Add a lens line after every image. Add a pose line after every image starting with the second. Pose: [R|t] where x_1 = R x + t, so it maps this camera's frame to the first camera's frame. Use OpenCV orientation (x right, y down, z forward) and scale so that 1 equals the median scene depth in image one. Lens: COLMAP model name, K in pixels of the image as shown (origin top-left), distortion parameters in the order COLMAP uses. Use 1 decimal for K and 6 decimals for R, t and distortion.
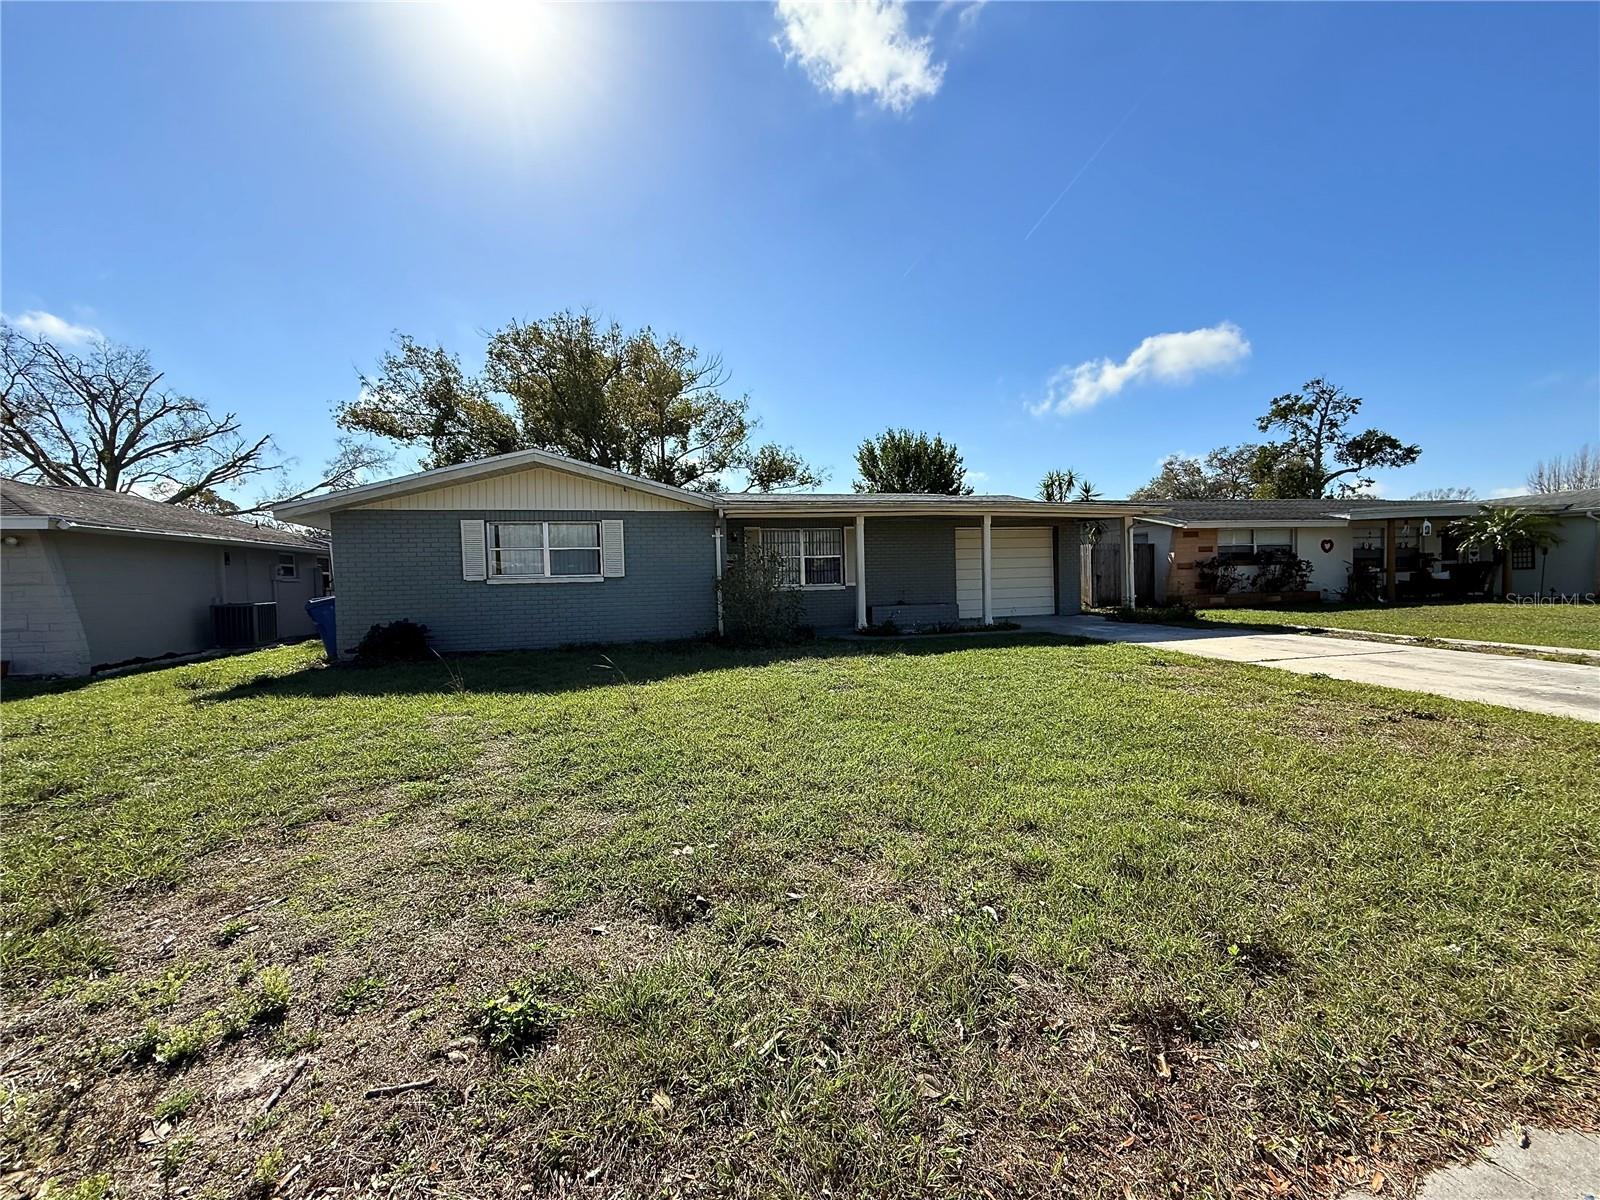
lens RADIAL K [[635.8, 0, 800.0], [0, 635.8, 600.0], [0, 0, 1]] dist [0.000990, 0.000178]
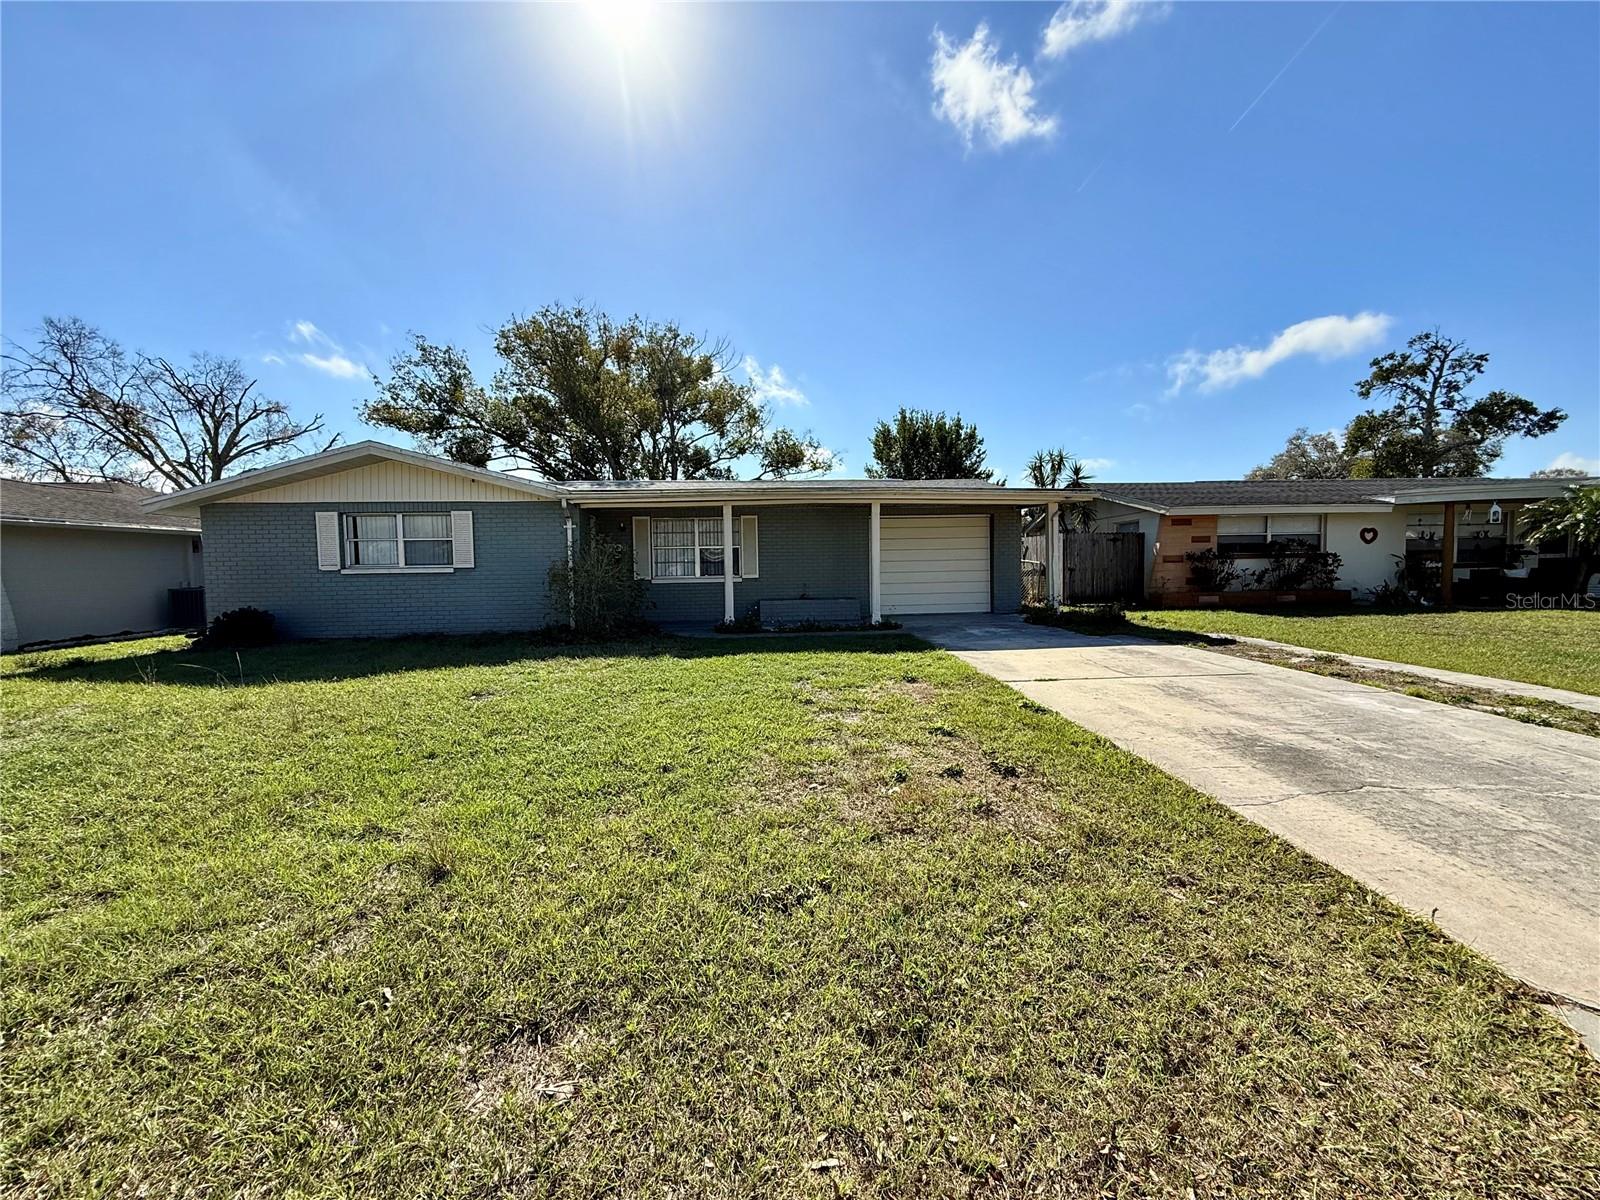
lens RADIAL K [[635.8, 0, 800.0], [0, 635.8, 600.0], [0, 0, 1]] dist [0.000990, 0.000178]
pose [[0.985950, 0.018279, -0.166038, 0.165862], [-0.014444, 0.999601, 0.024274, -0.007286], [0.166416, -0.021535, 0.985820, 0.039885]]
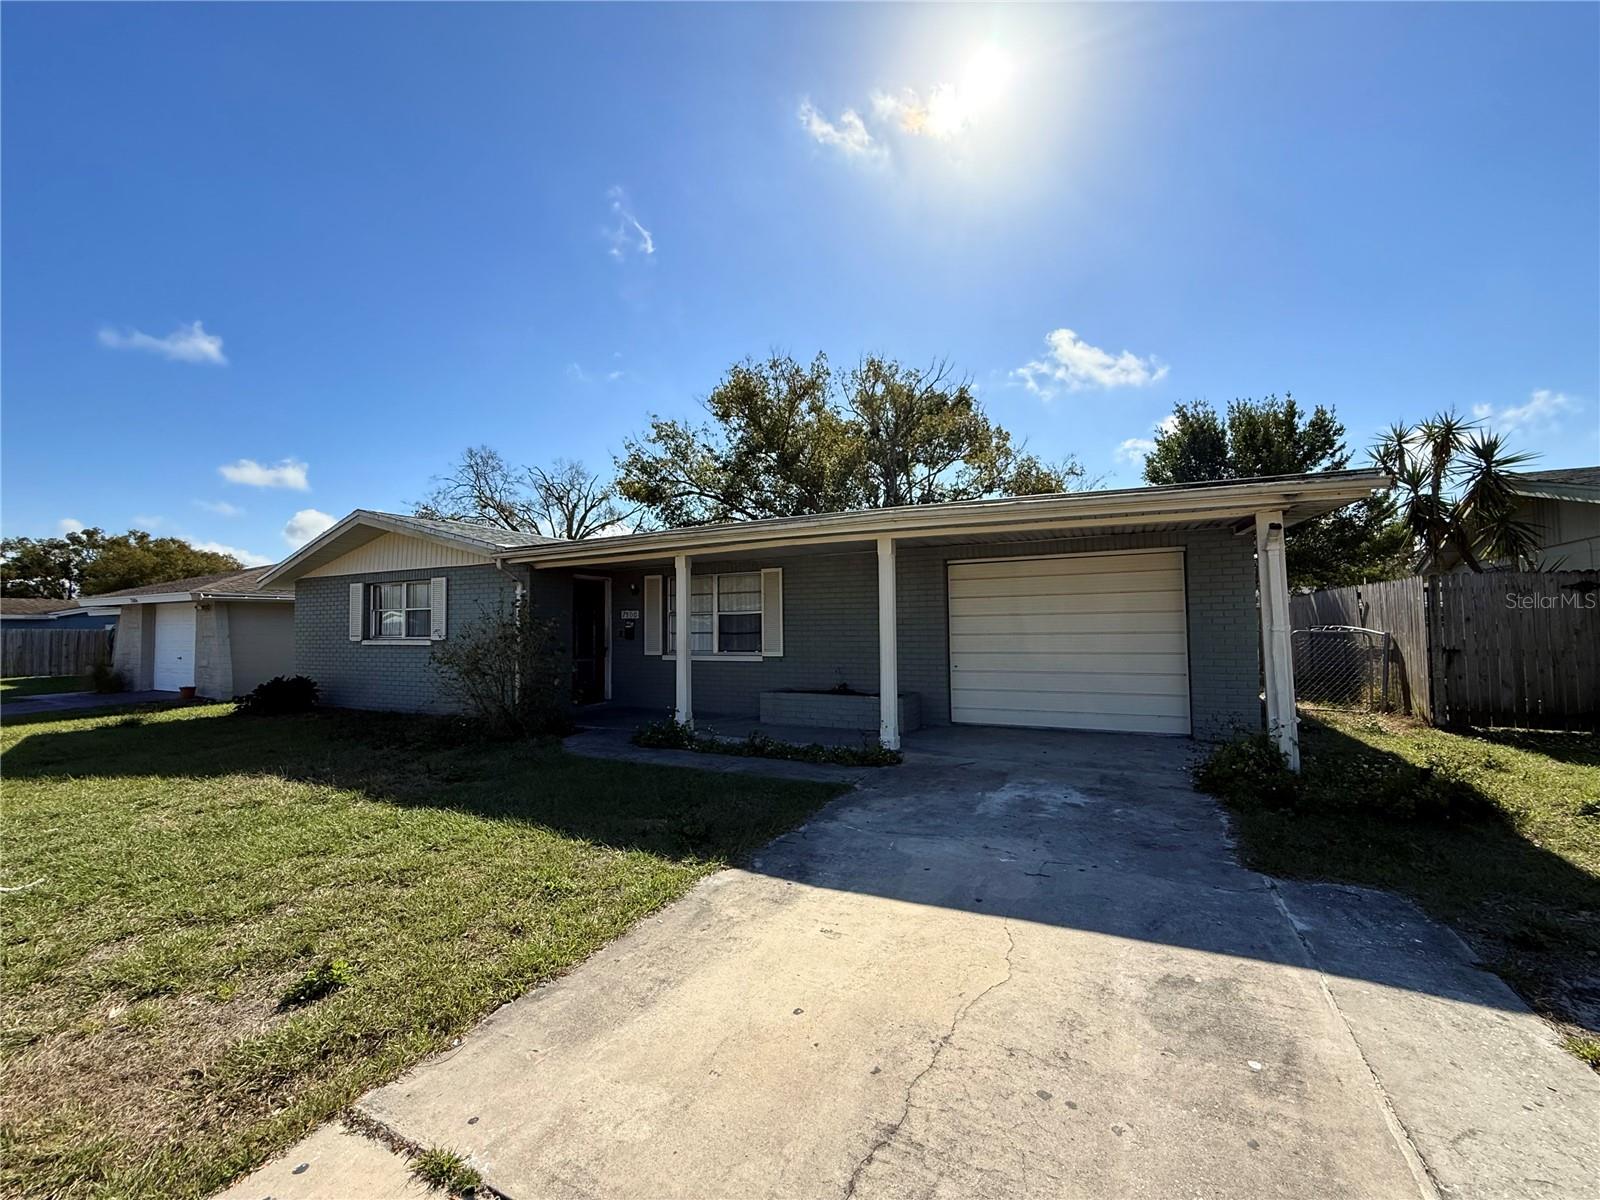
lens RADIAL K [[635.8, 0, 800.0], [0, 635.8, 600.0], [0, 0, 1]] dist [0.000990, 0.000178]
pose [[0.756623, -0.011158, -0.653757, 0.285942], [-0.027314, 0.998442, -0.048652, -0.026548], [0.653281, 0.054668, 0.755139, 0.270020]]
